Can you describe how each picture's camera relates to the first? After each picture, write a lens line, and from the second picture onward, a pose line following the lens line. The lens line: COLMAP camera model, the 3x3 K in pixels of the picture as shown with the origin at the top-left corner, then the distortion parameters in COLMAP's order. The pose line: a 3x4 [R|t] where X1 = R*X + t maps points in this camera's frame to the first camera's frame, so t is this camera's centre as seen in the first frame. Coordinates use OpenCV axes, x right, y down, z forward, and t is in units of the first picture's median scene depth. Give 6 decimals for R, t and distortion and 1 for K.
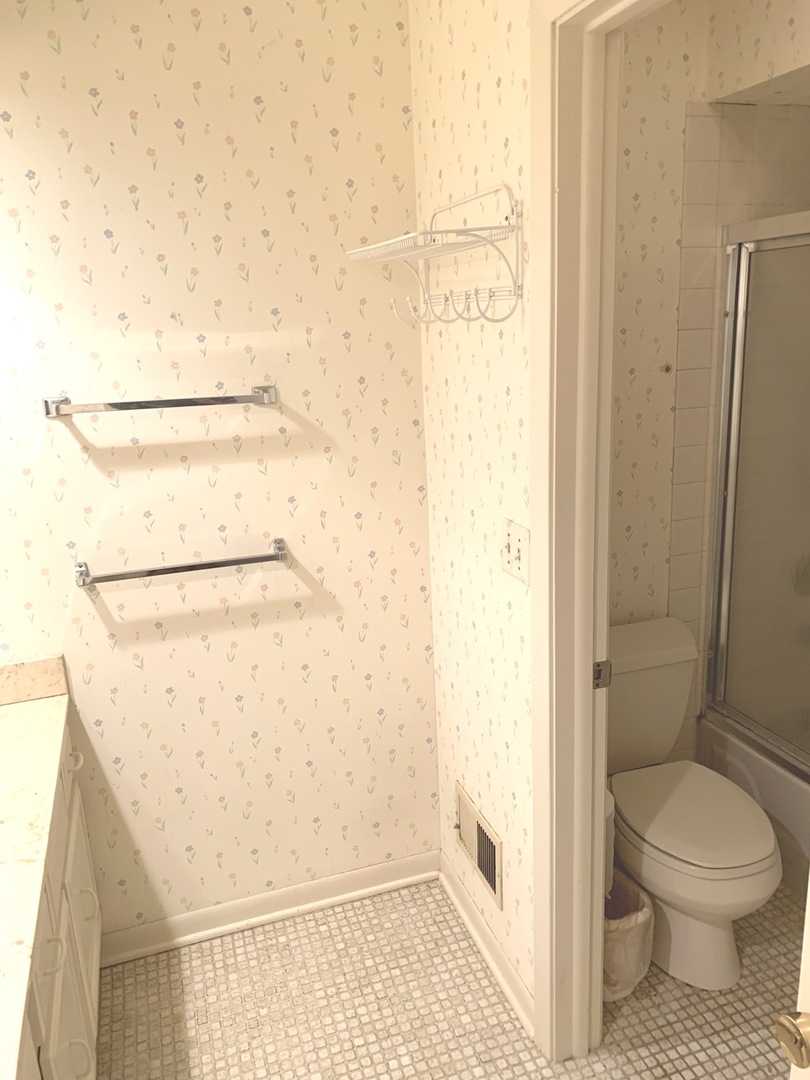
lens RADIAL K [[828.9, 0, 404.3], [0, 828.9, 541.5], [0, 0, 1]] dist [0.033820, -0.035418]
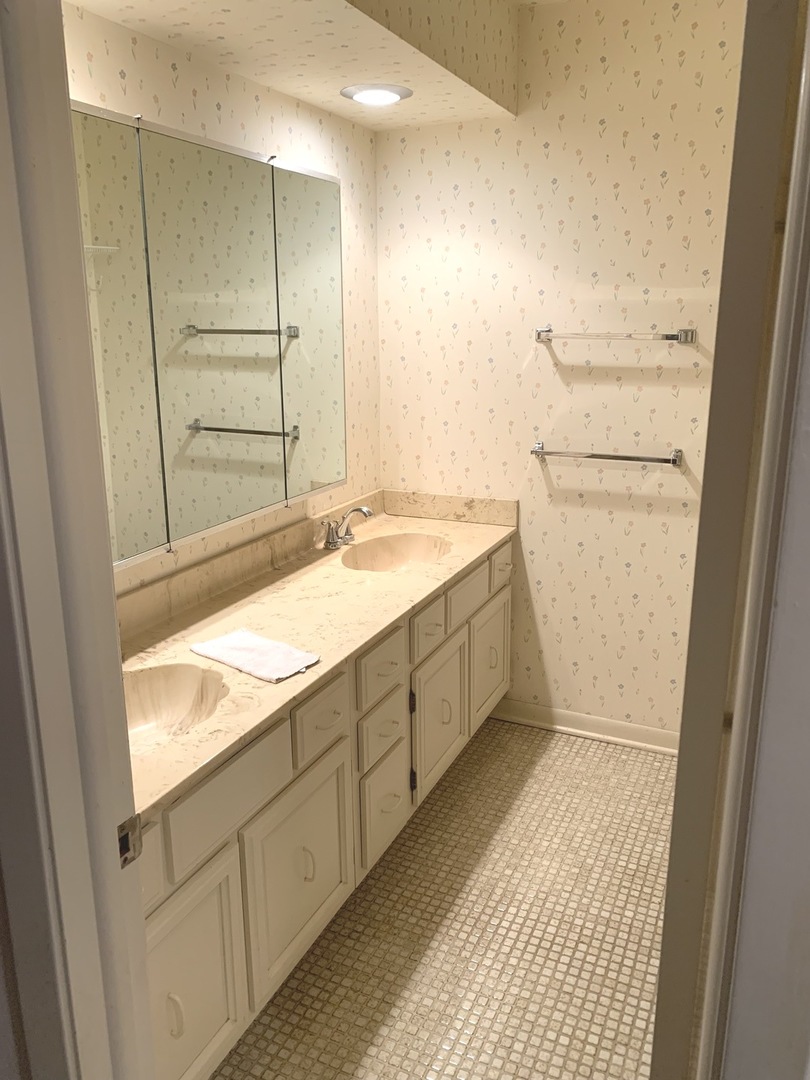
lens RADIAL K [[828.9, 0, 407.3], [0, 828.9, 540.3], [0, 0, 1]] dist [0.033820, -0.035418]
pose [[0.719455, 0.218691, -0.659211, 0.446397], [-0.203555, 0.973849, 0.100914, 0.093223], [0.664041, 0.061582, 0.745156, -0.250633]]
